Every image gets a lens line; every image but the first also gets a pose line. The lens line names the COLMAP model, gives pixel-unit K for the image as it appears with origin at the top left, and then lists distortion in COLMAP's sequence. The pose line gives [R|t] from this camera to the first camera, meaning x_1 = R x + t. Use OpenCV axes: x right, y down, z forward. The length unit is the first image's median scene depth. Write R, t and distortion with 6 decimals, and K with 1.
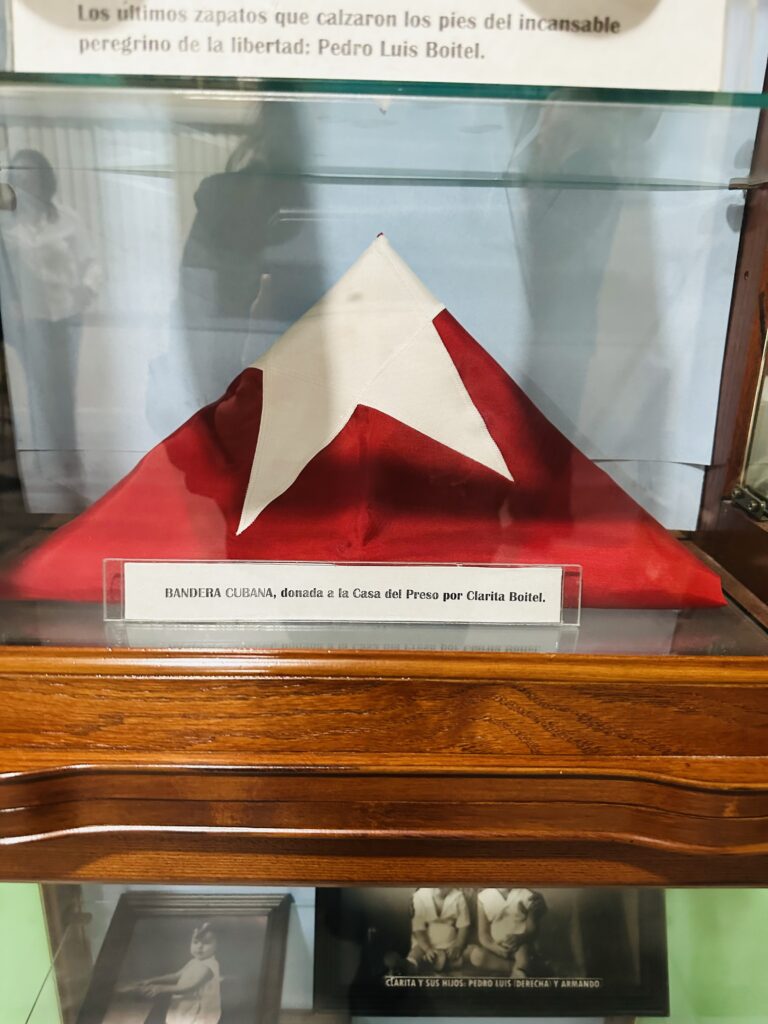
lens RADIAL K [[729.2, 0, 383.4], [0, 729.2, 510.5], [0, 0, 1]] dist [-0.003577, -0.011772]
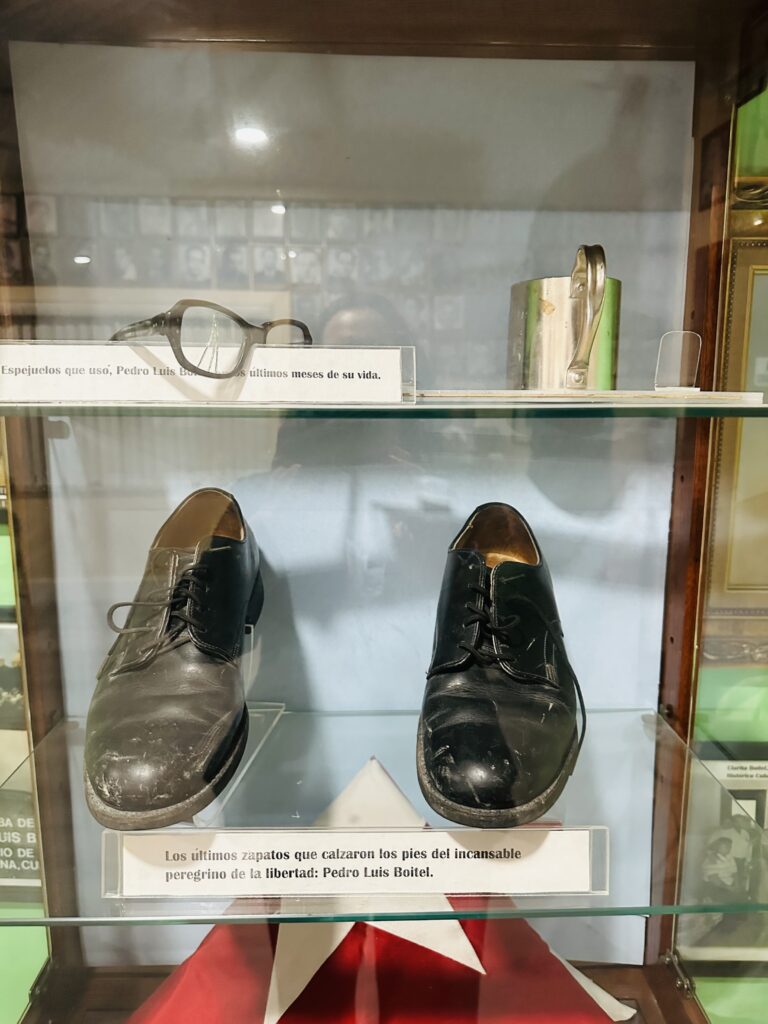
lens RADIAL K [[729.2, 0, 388.1], [0, 729.2, 512.7], [0, 0, 1]] dist [-0.003577, -0.011772]
pose [[0.999649, -0.026443, 0.001536, 0.043914], [0.026305, 0.984248, -0.174827, -0.766947], [0.003111, 0.174806, 0.984598, -0.435853]]
